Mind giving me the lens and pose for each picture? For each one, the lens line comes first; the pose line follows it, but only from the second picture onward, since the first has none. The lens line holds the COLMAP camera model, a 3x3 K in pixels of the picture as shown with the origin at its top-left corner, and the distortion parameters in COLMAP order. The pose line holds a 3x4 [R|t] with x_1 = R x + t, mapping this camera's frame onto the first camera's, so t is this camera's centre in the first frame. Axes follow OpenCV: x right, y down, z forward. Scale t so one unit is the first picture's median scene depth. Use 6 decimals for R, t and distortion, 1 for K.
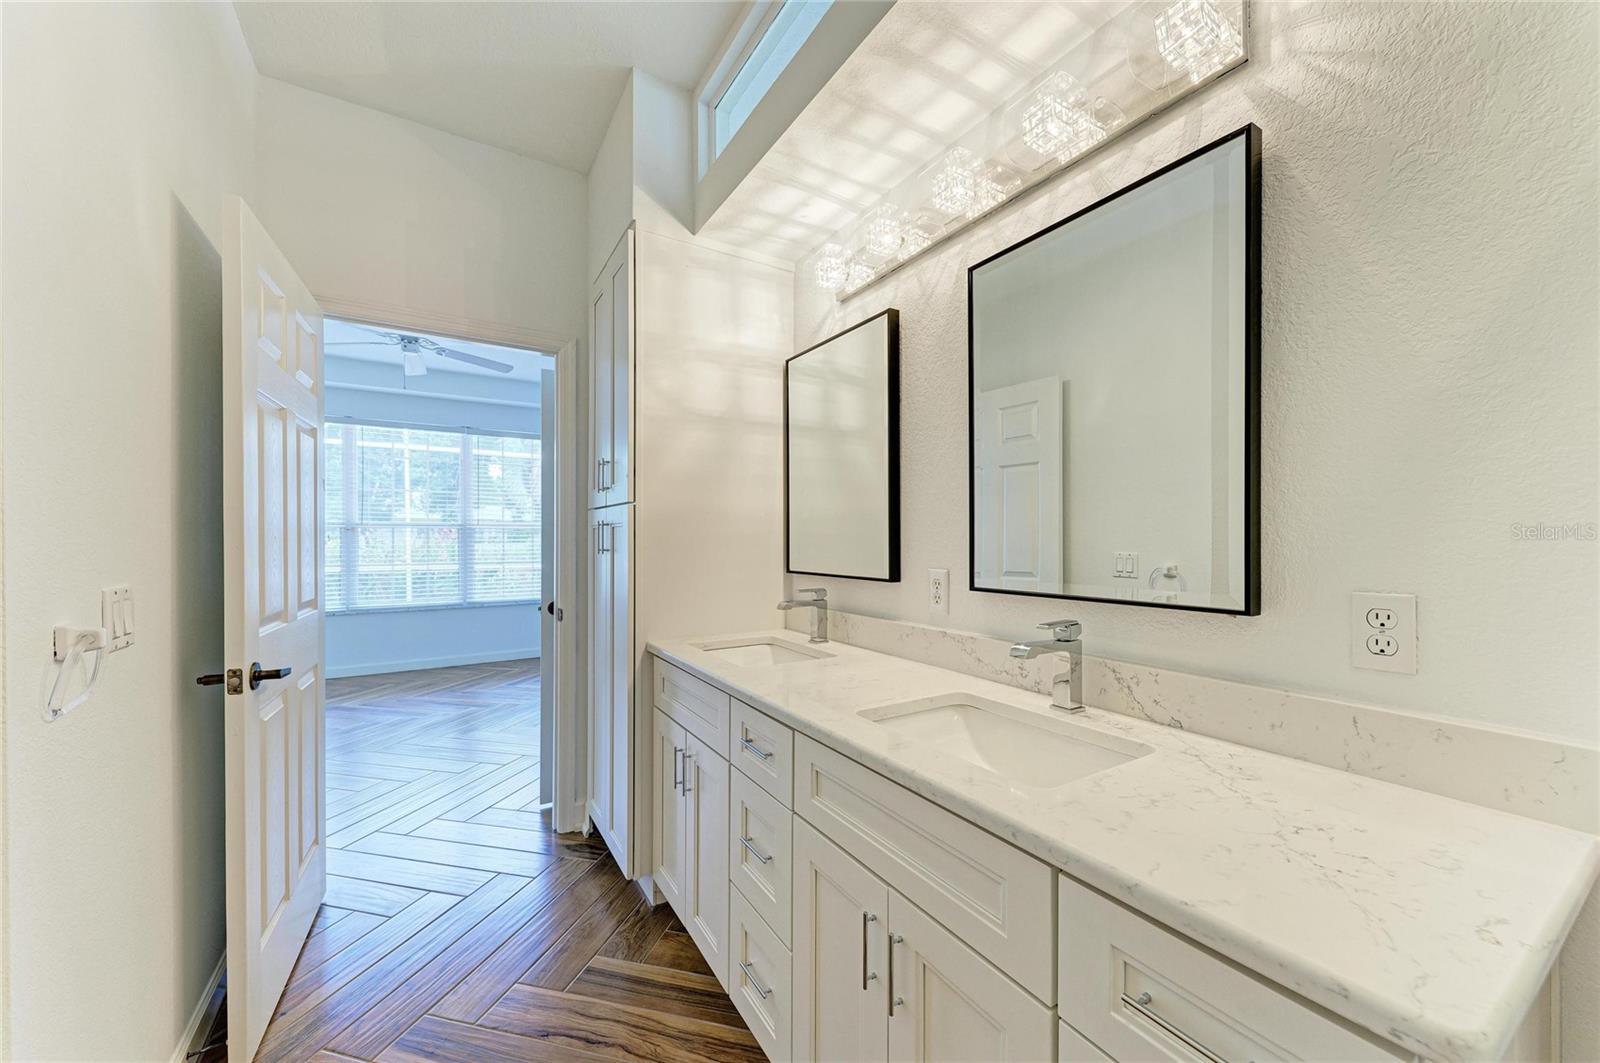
lens RADIAL K [[588.6, 0, 800.4], [0, 588.6, 542.6], [0, 0, 1]] dist [0.021691, -0.010148]
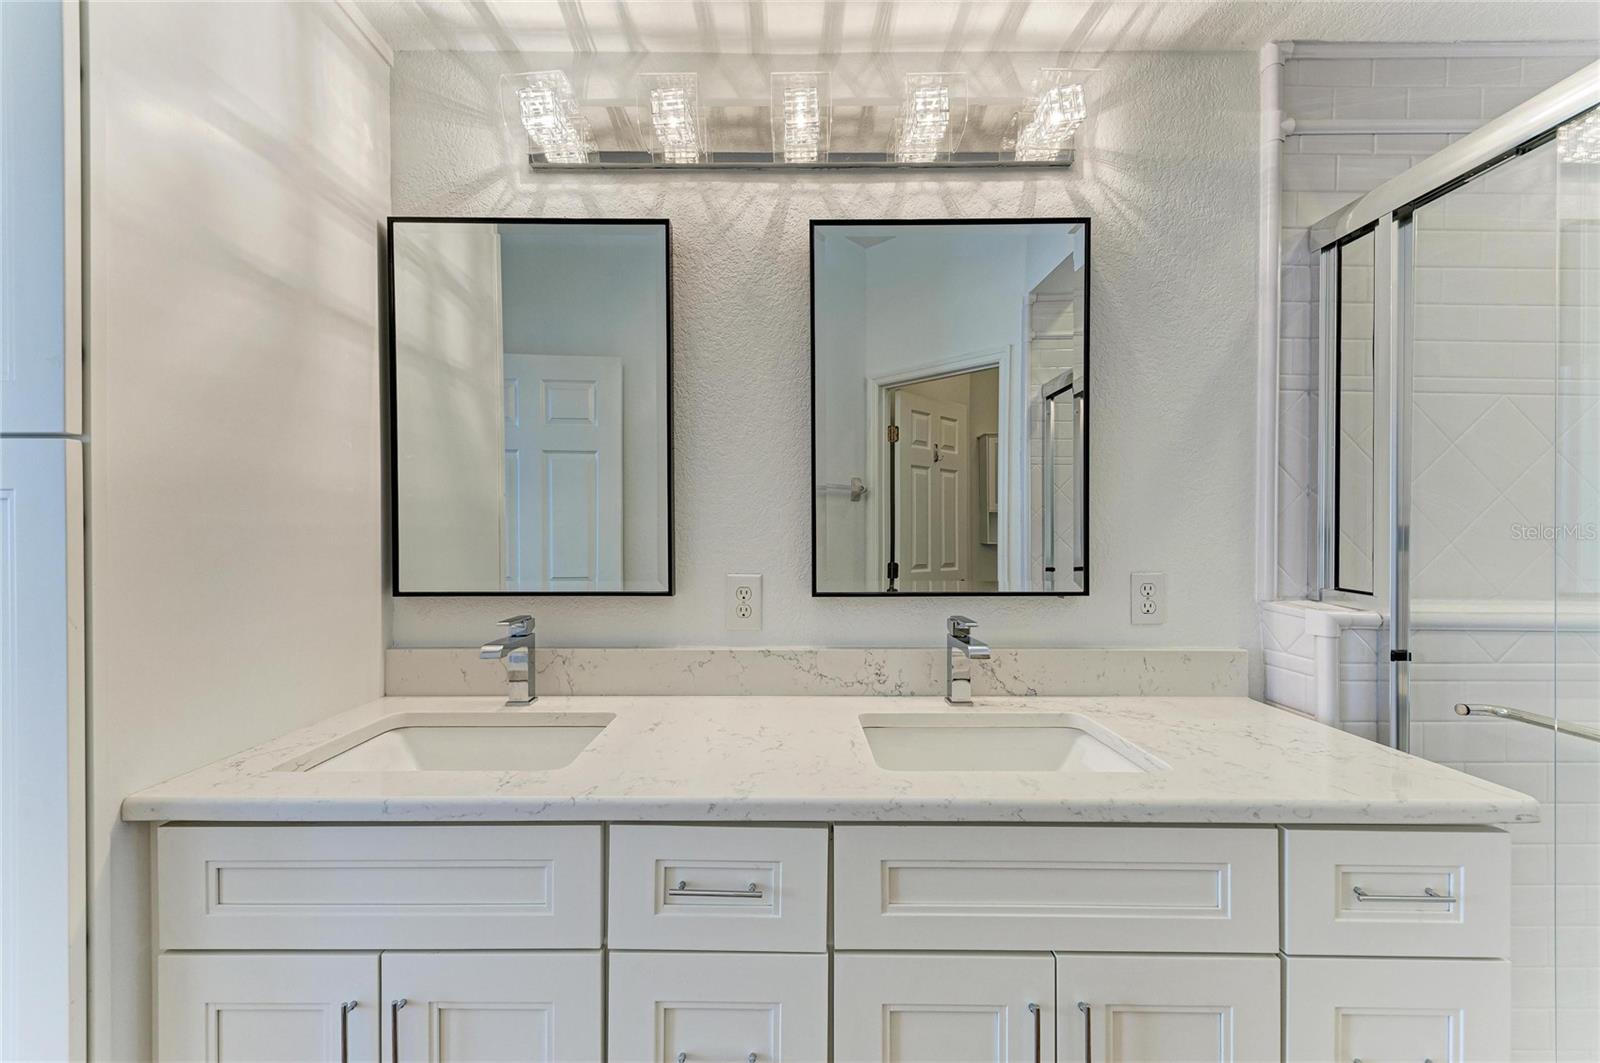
lens RADIAL K [[636.7, 0, 804.3], [0, 636.7, 541.5], [0, 0, 1]] dist [0.014839, -0.000539]
pose [[0.527999, -0.005486, 0.849227, -0.550971], [0.004742, 0.999983, 0.003512, -0.002804], [-0.849232, 0.002172, 0.528016, 0.566205]]
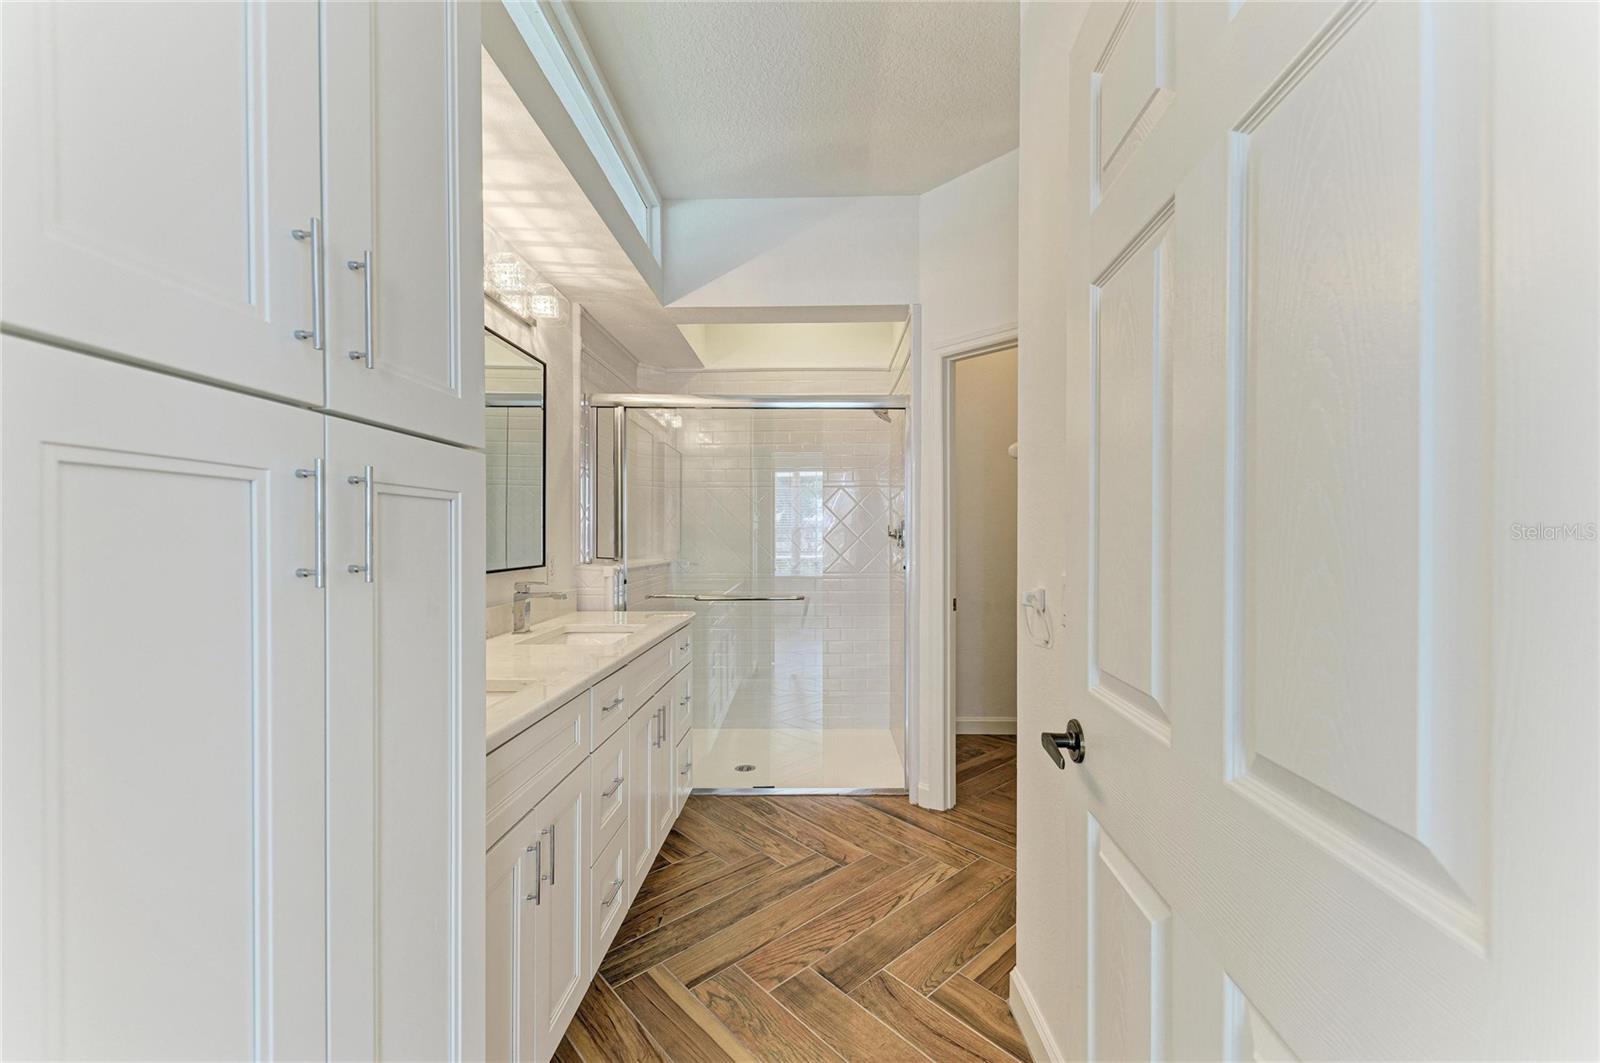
lens RADIAL K [[619.7, 0, 807.4], [0, 619.7, 540.3], [0, 0, 1]] dist [0.019427, -0.006538]
pose [[-0.839225, -0.005389, 0.543757, -1.079542], [0.000639, 0.999940, 0.010897, -0.006728], [-0.543783, 0.009493, -0.839172, 1.804114]]
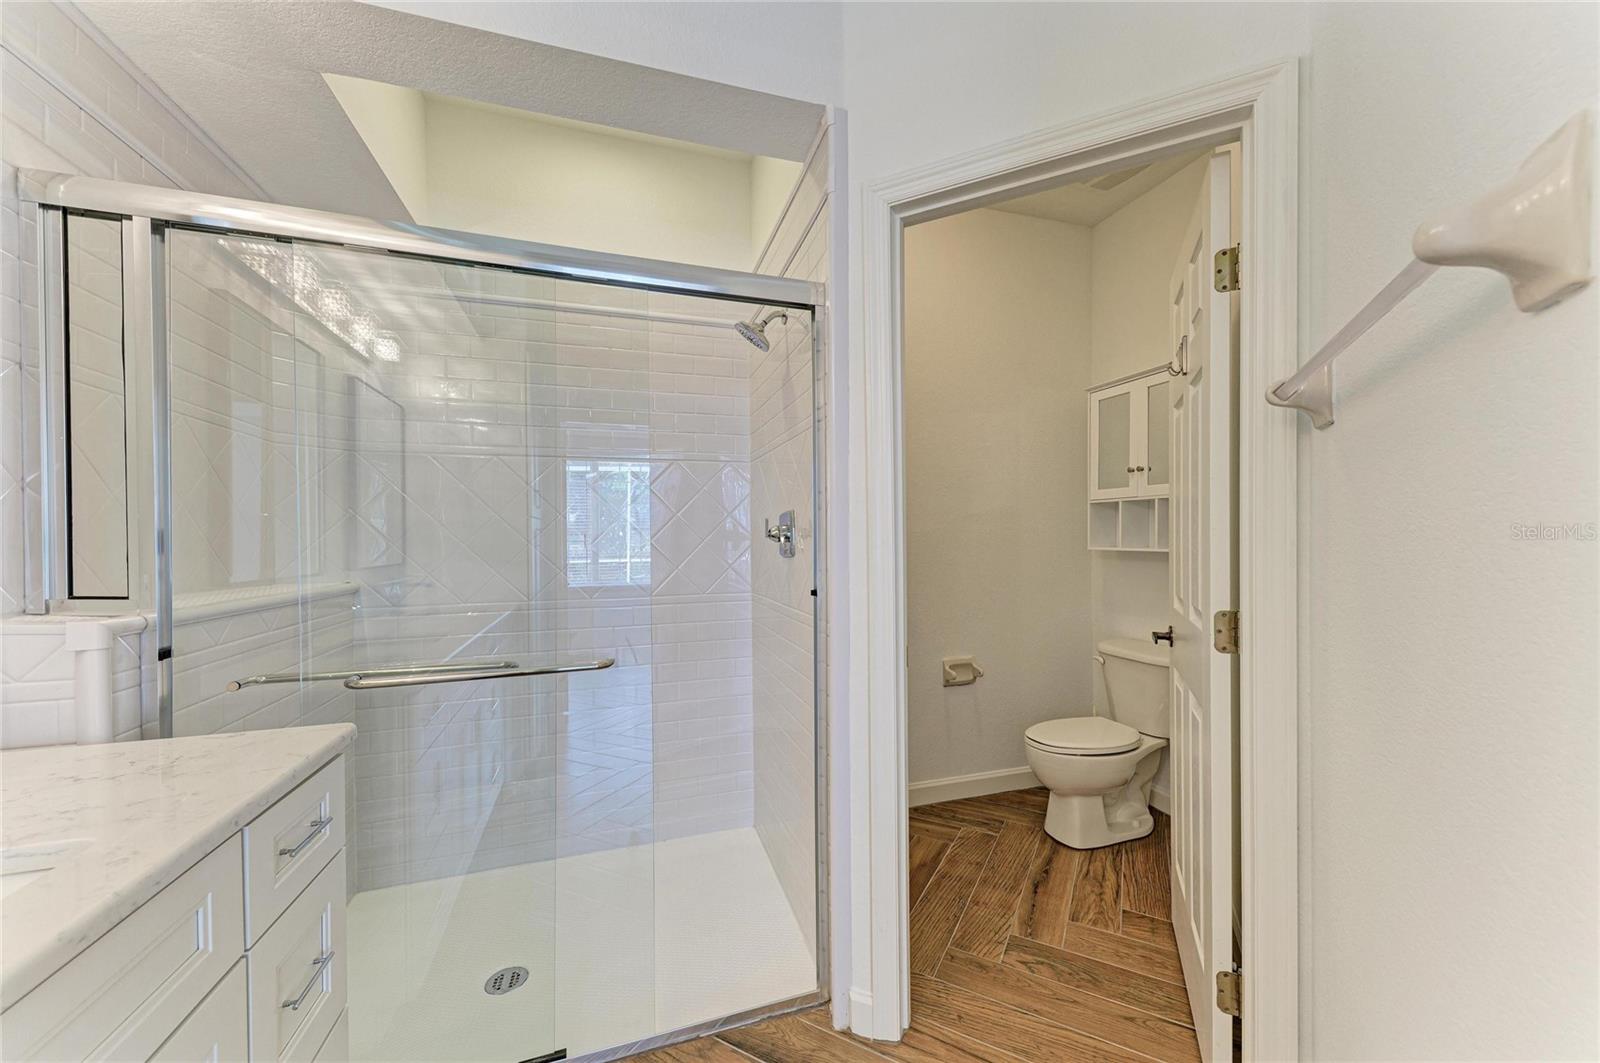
lens RADIAL K [[588.6, 0, 800.4], [0, 588.6, 542.6], [0, 0, 1]] dist [0.021691, -0.010148]
pose [[-0.968291, 0.001889, 0.249817, -0.451691], [0.005781, 0.999873, 0.014849, -0.004343], [-0.249758, 0.015823, -0.968179, 0.925943]]
